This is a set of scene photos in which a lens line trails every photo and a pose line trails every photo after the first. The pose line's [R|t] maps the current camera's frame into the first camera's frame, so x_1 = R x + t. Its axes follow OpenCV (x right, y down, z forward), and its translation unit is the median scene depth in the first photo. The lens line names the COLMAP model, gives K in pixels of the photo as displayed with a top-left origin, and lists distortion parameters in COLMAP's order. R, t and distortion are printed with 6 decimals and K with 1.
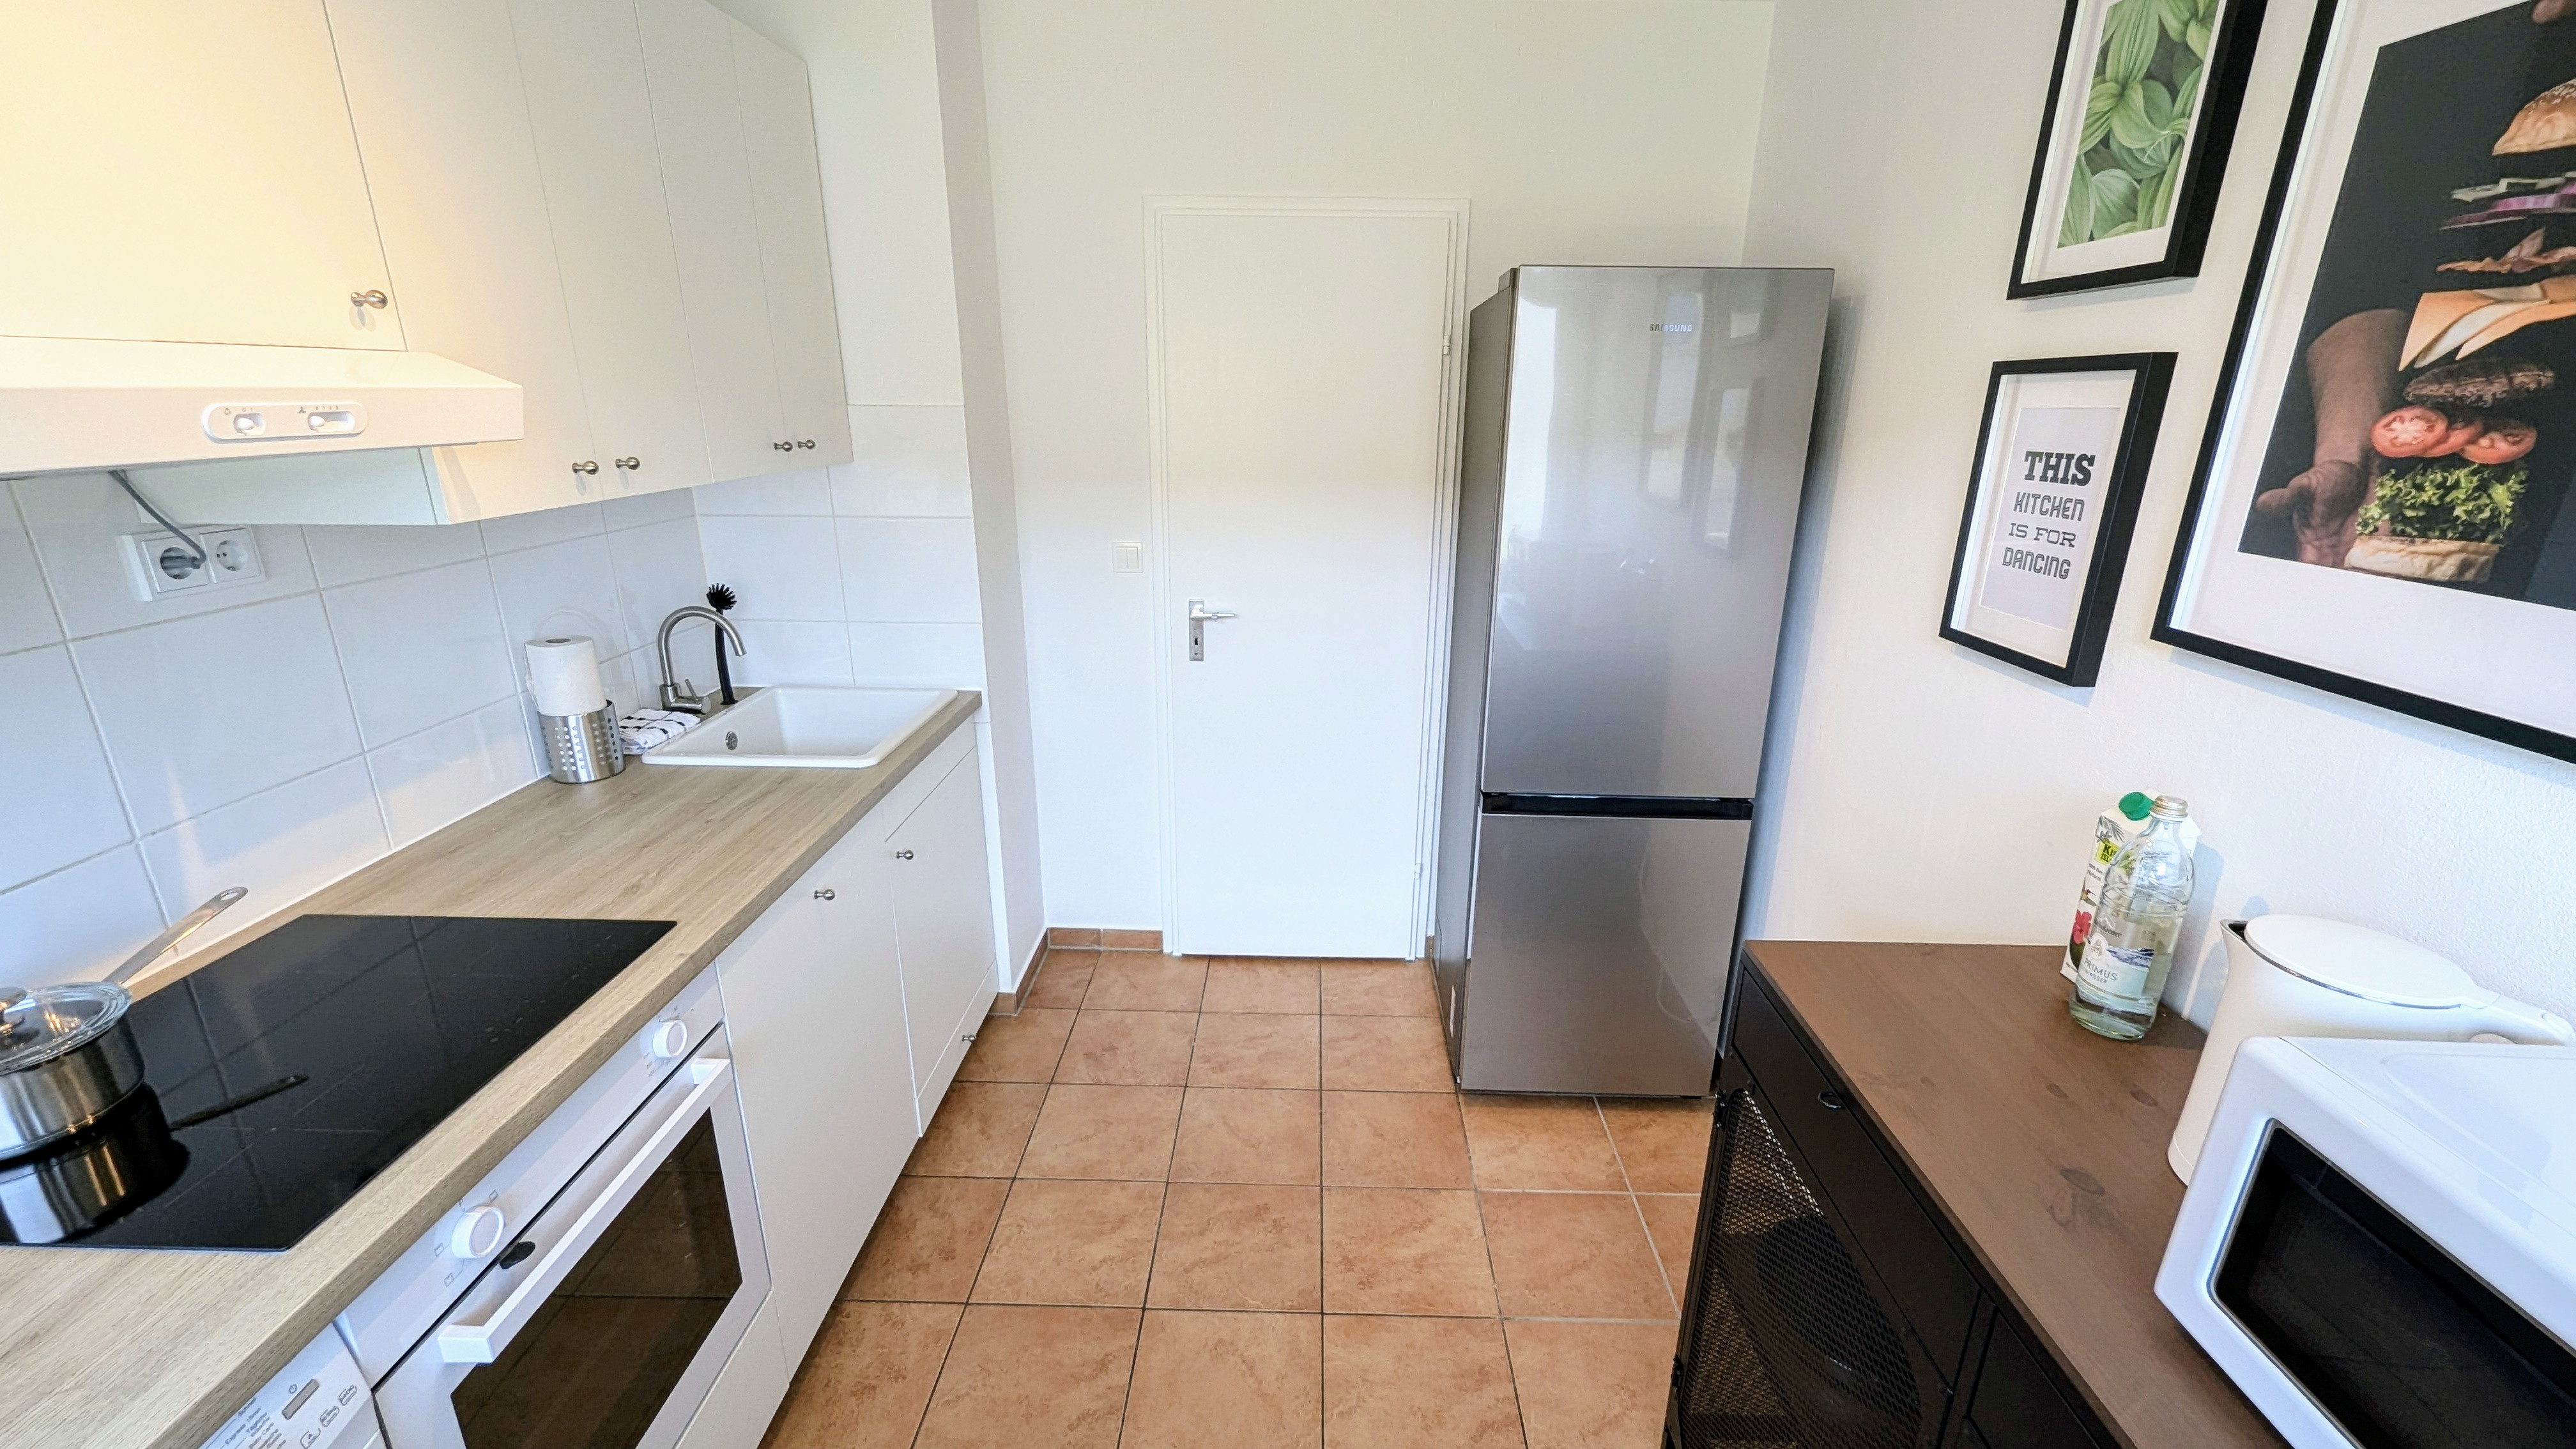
lens RADIAL K [[1063.6, 0, 1295.9], [0, 1063.6, 737.8], [0, 0, 1]] dist [0.001707, -0.000239]
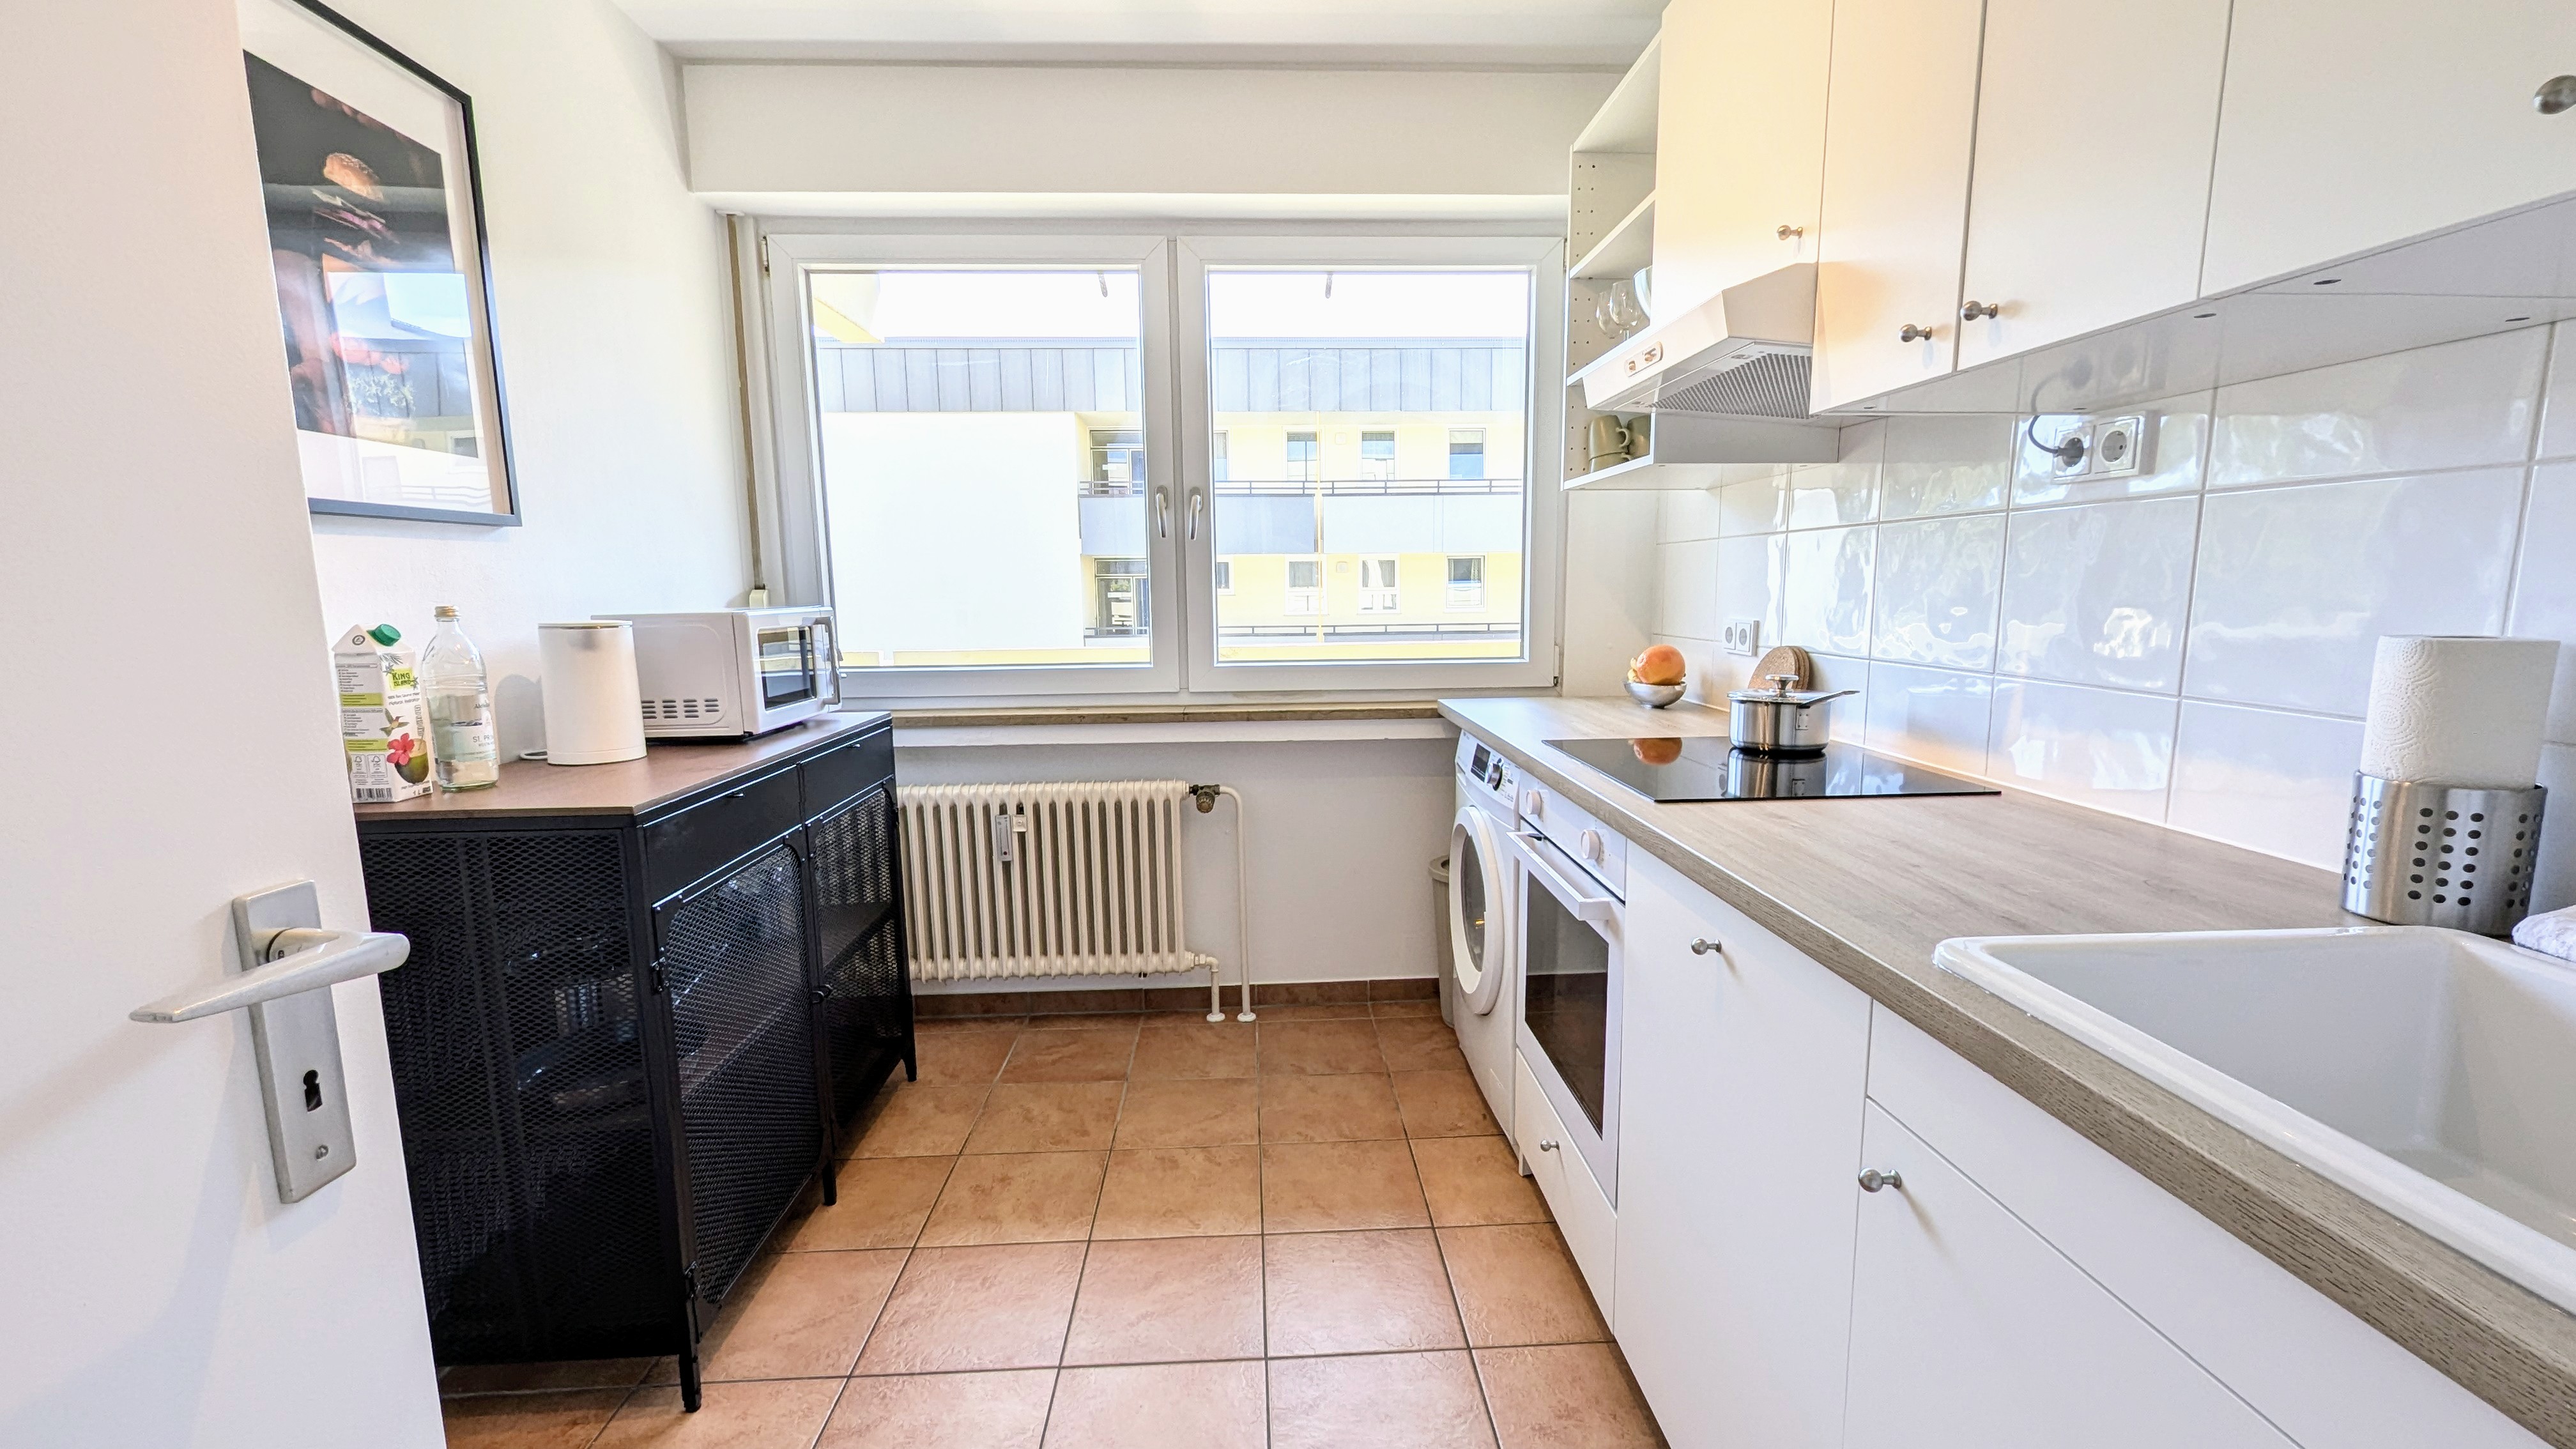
lens RADIAL K [[1071.4, 0, 1299.0], [0, 1071.4, 737.3], [0, 0, 1]] dist [-0.000902, -0.000282]
pose [[-0.997477, 0.010932, -0.070138, -0.126198], [-0.021350, 0.896115, 0.443309, -0.274378], [0.067698, 0.443688, -0.893621, 1.513724]]
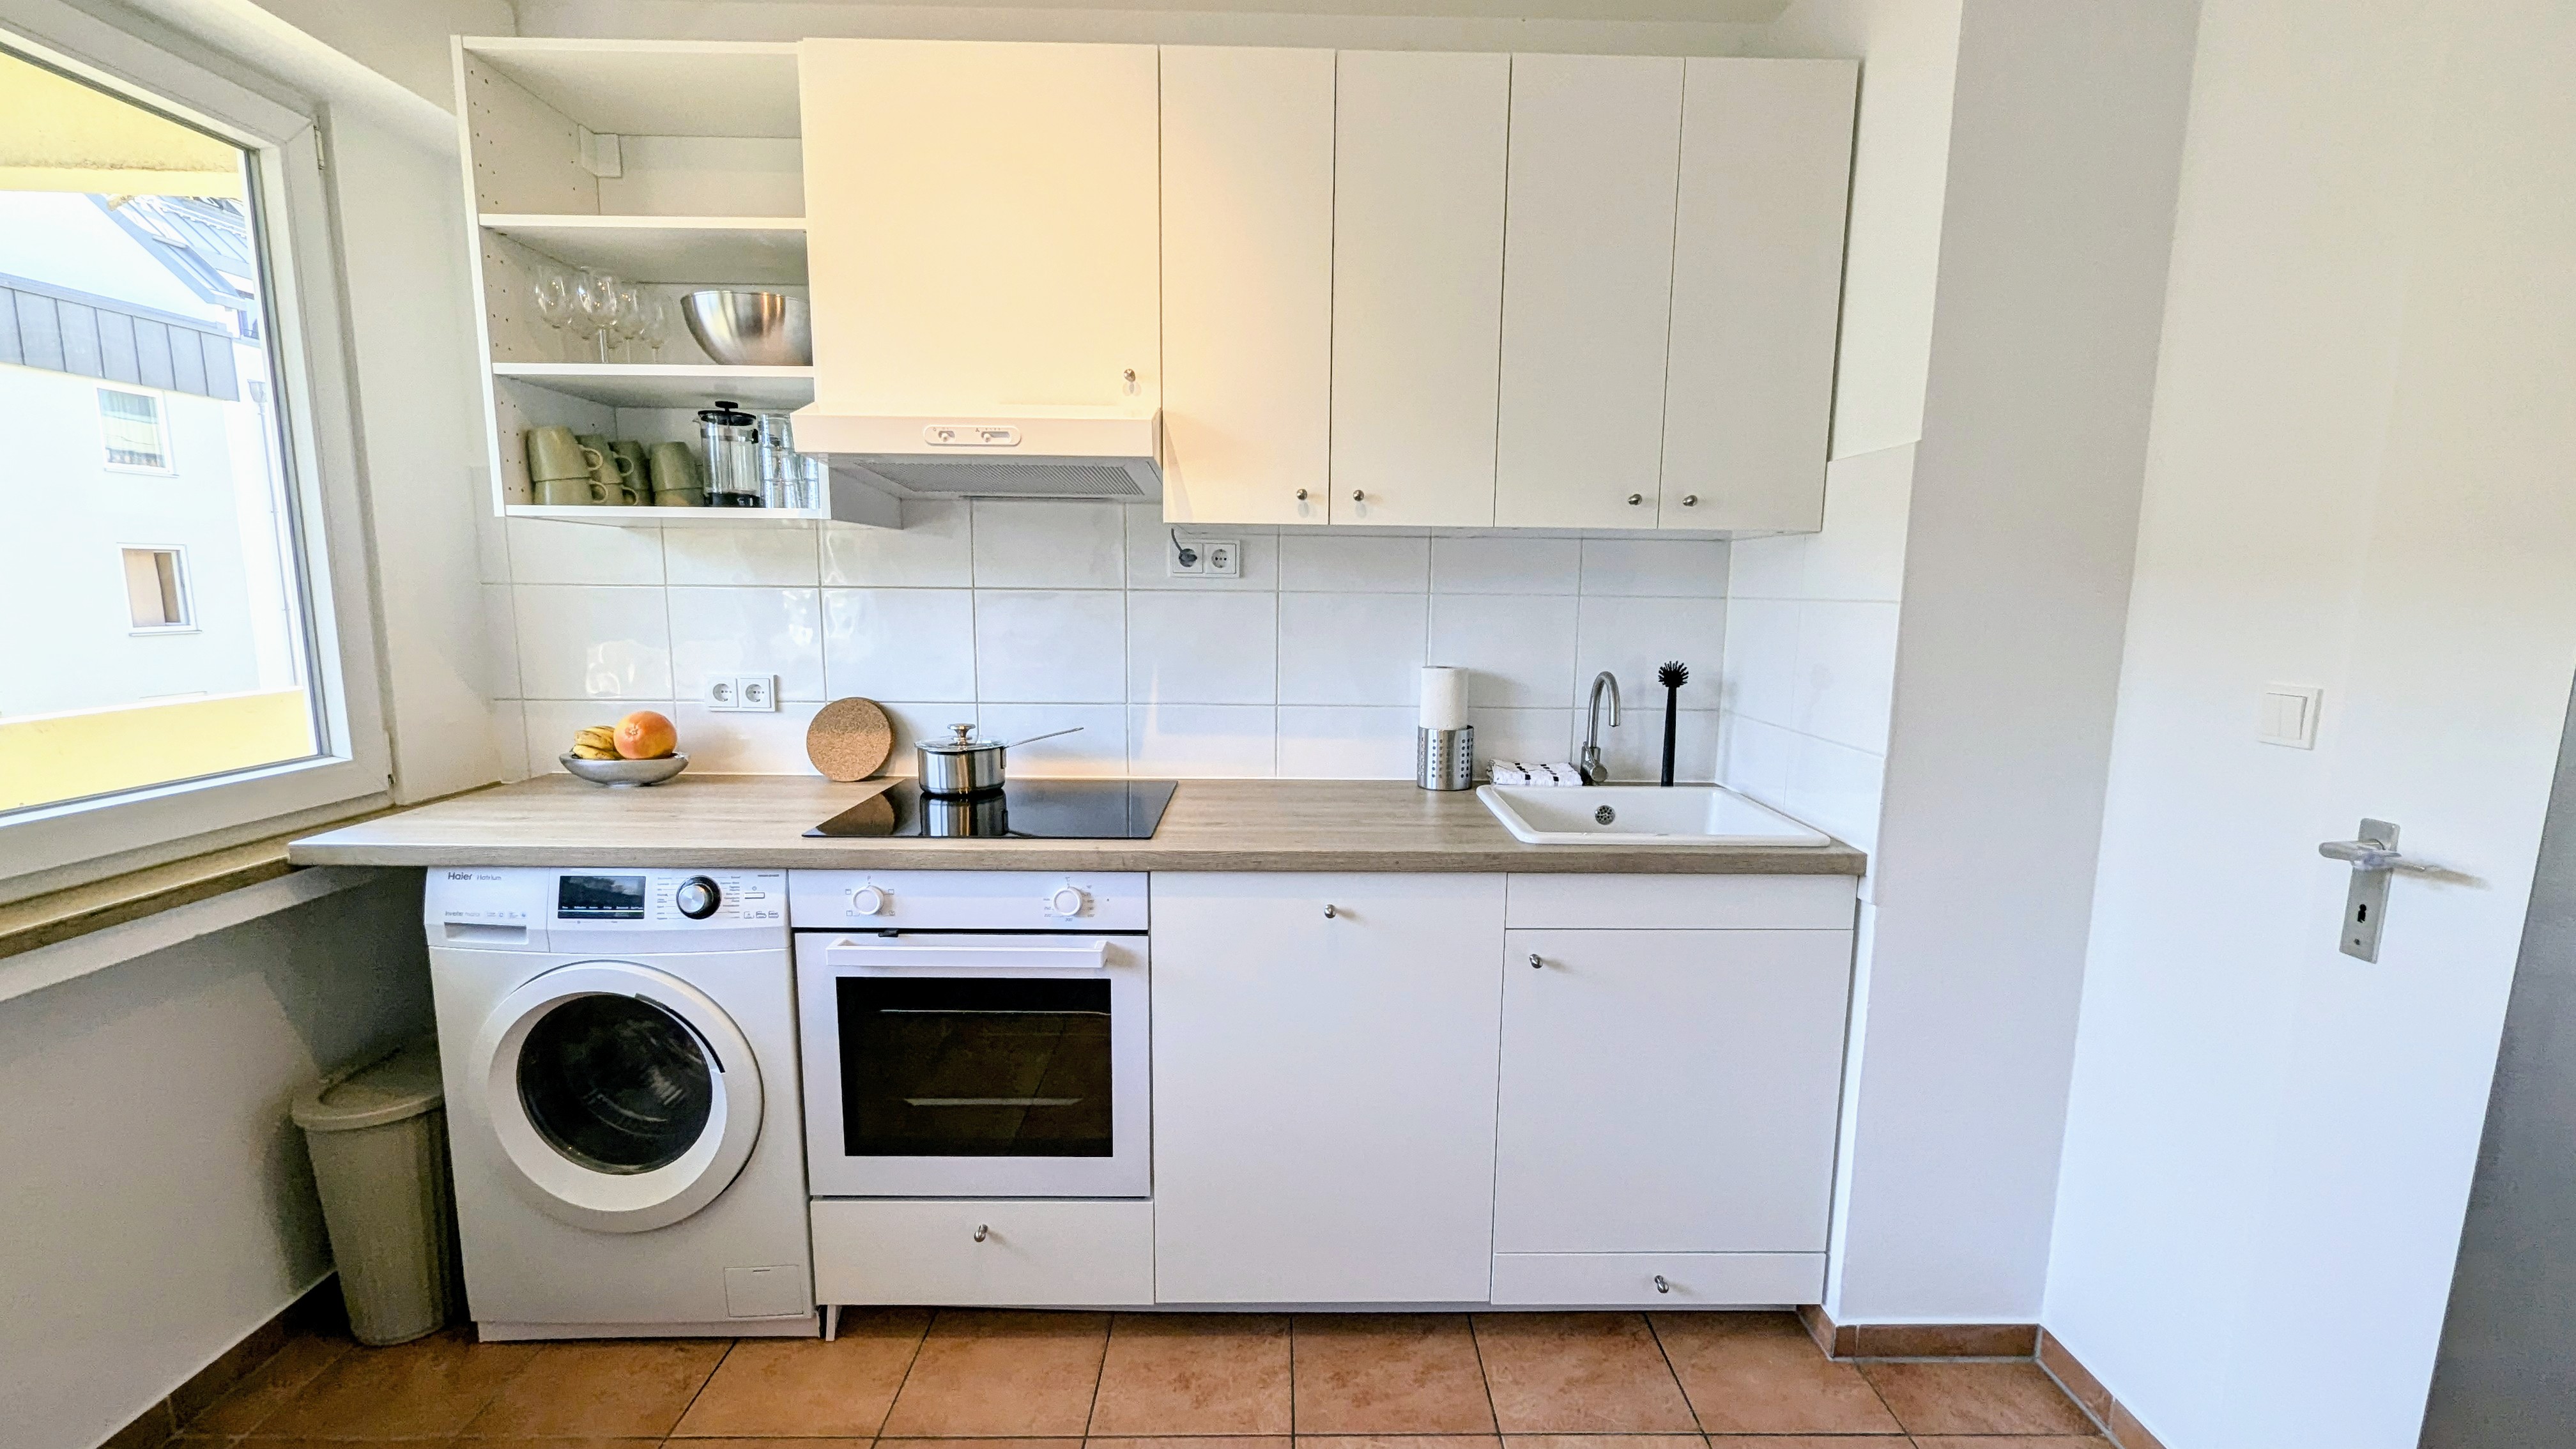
lens RADIAL K [[1063.6, 0, 1295.9], [0, 1063.6, 737.8], [0, 0, 1]] dist [0.001707, -0.000239]
pose [[0.036201, 0.134596, -0.990239, 0.506497], [-0.321325, 0.939838, 0.115998, -0.107168], [0.946277, 0.313989, 0.077272, 0.822947]]
